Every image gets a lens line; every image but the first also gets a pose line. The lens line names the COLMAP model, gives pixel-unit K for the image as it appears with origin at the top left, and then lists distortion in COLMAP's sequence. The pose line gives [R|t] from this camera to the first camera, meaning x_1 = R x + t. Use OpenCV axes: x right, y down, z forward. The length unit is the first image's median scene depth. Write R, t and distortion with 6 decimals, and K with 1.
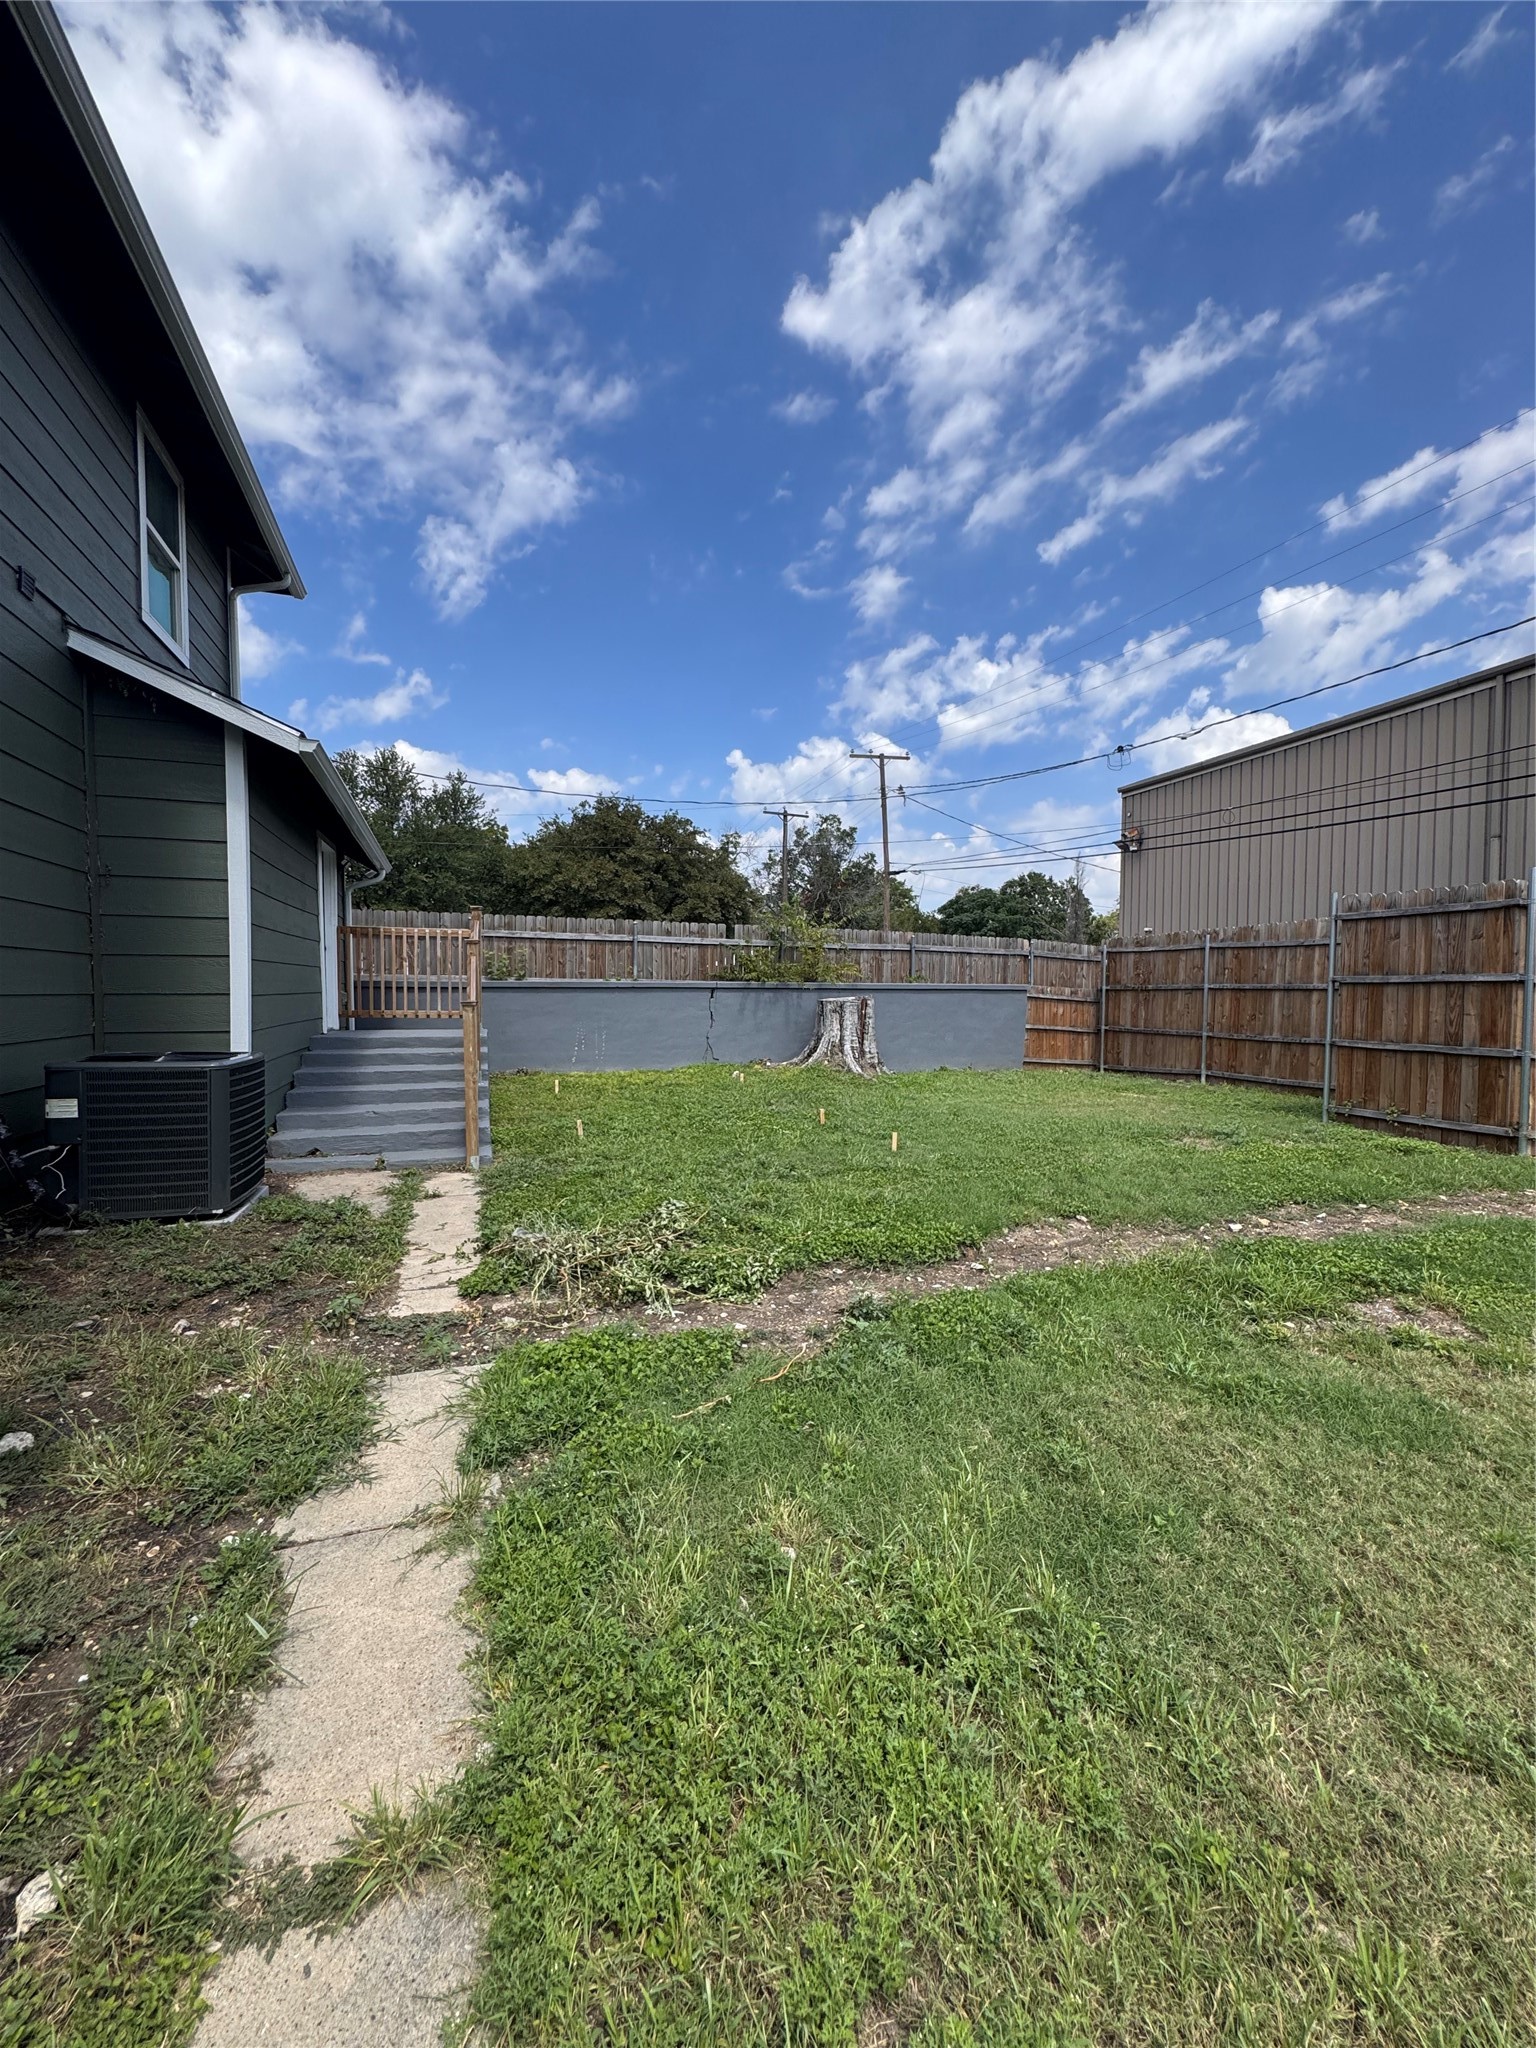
lens RADIAL K [[827.6, 0, 765.2], [0, 827.6, 1022.9], [0, 0, 1]] dist [0.001198, 0.000145]
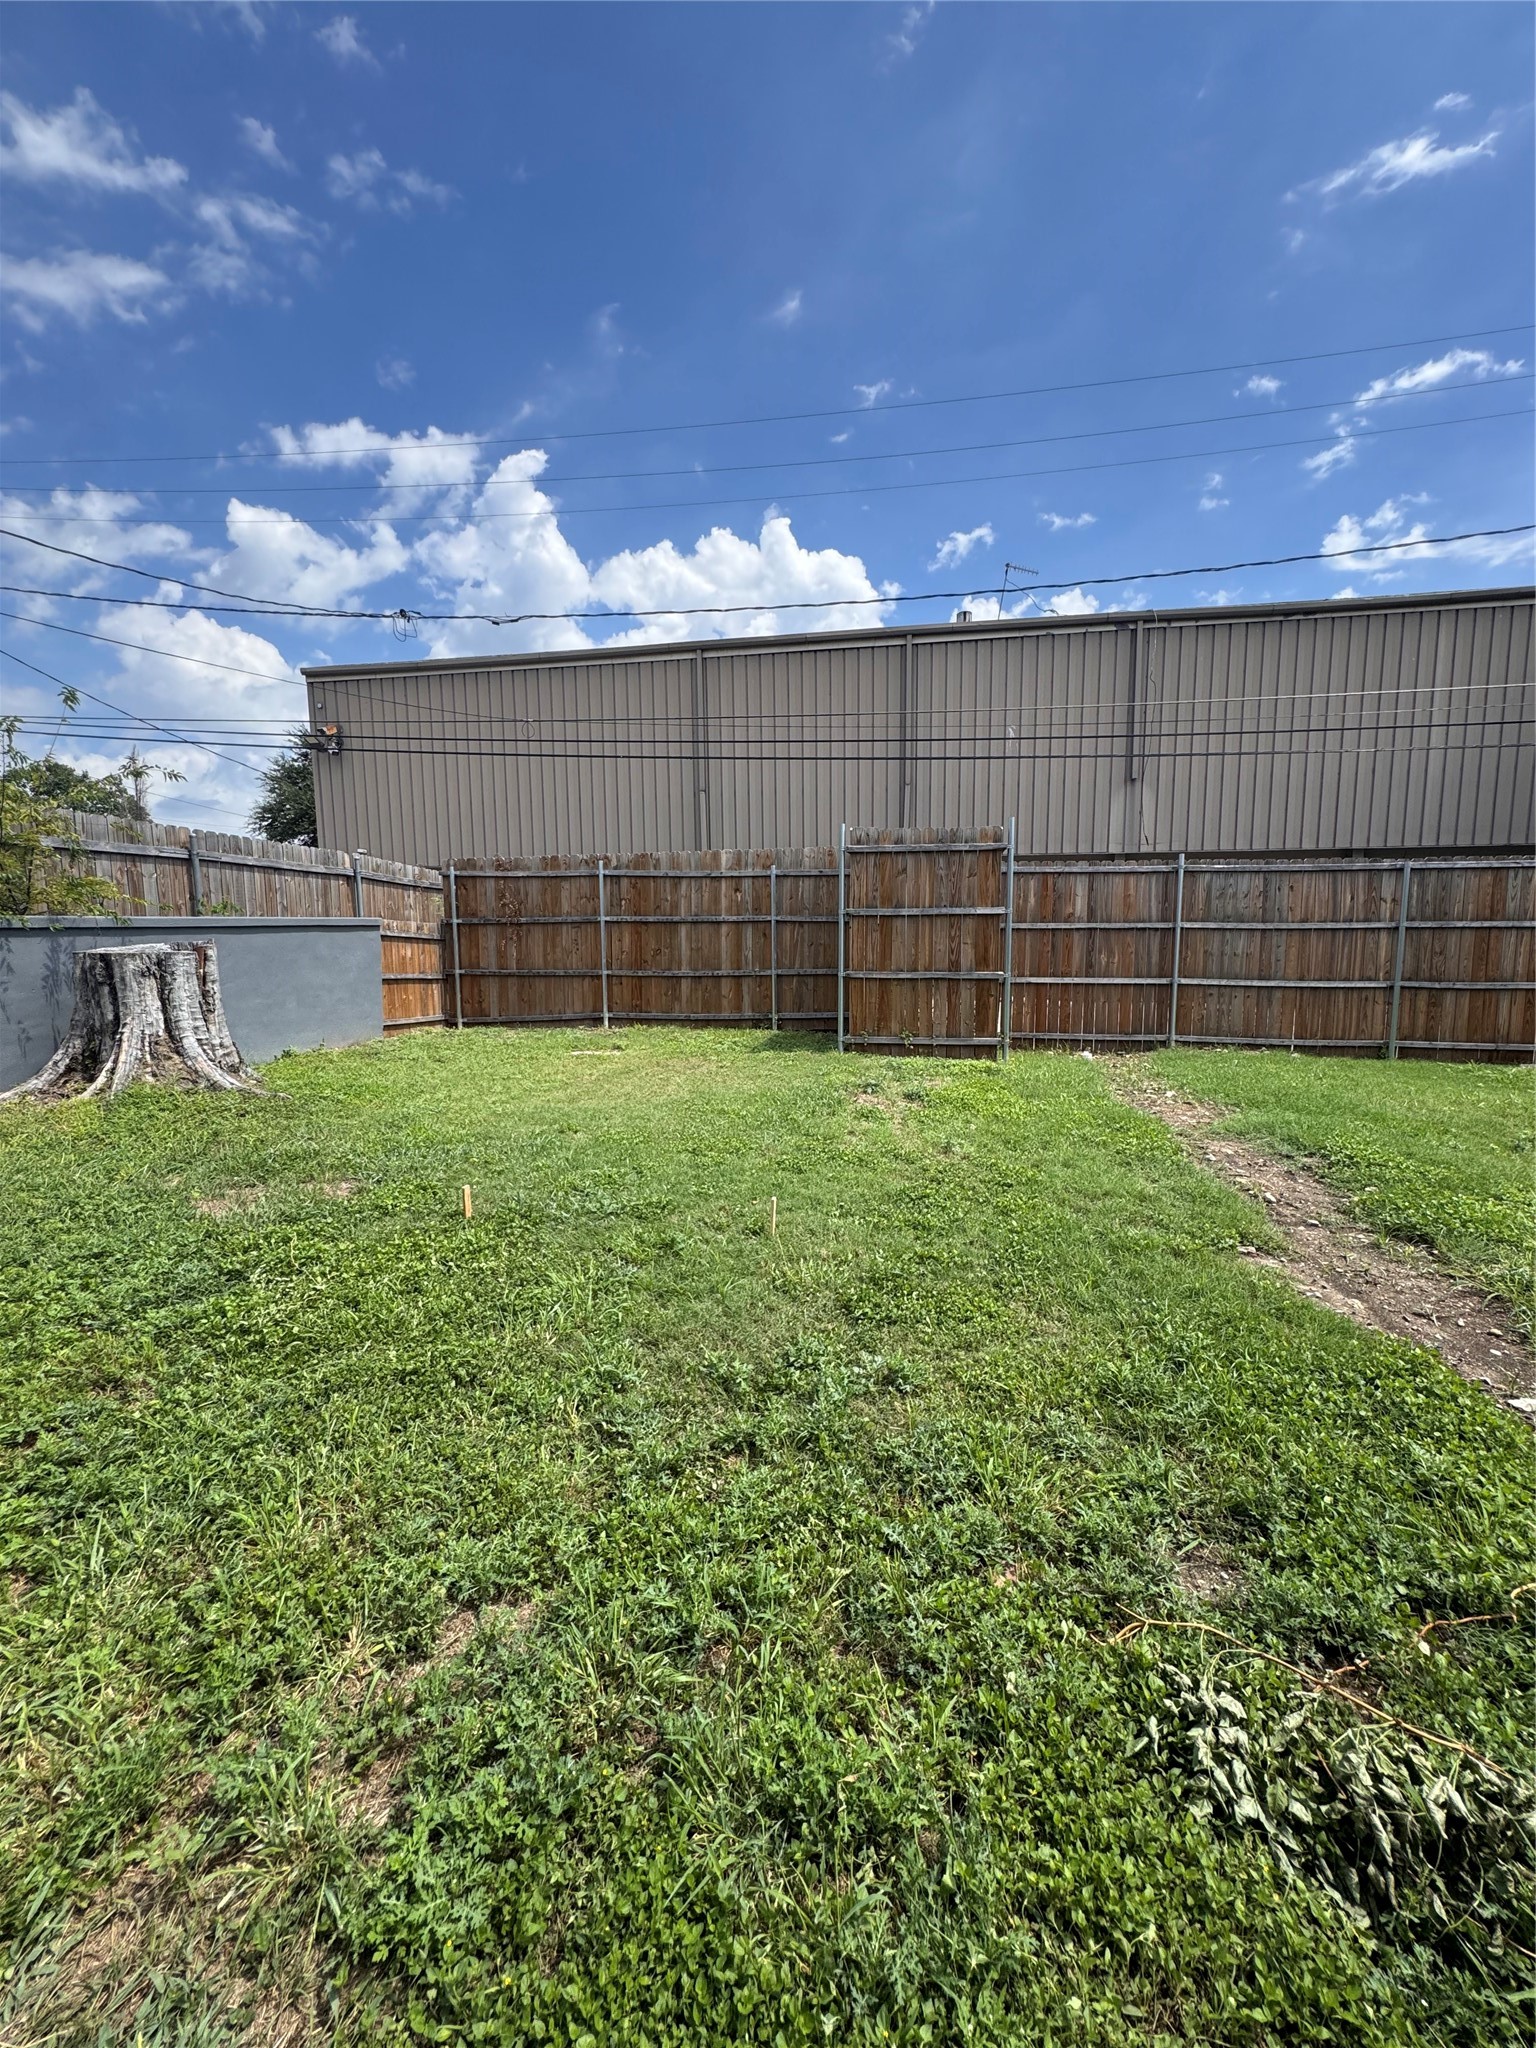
lens RADIAL K [[827.6, 0, 765.9], [0, 827.6, 1029.1], [0, 0, 1]] dist [0.001198, 0.000145]
pose [[0.477893, -0.121787, 0.869935, -0.173521], [0.043249, 0.992403, 0.115173, -0.021726], [-0.877353, -0.017417, 0.479530, 0.414548]]
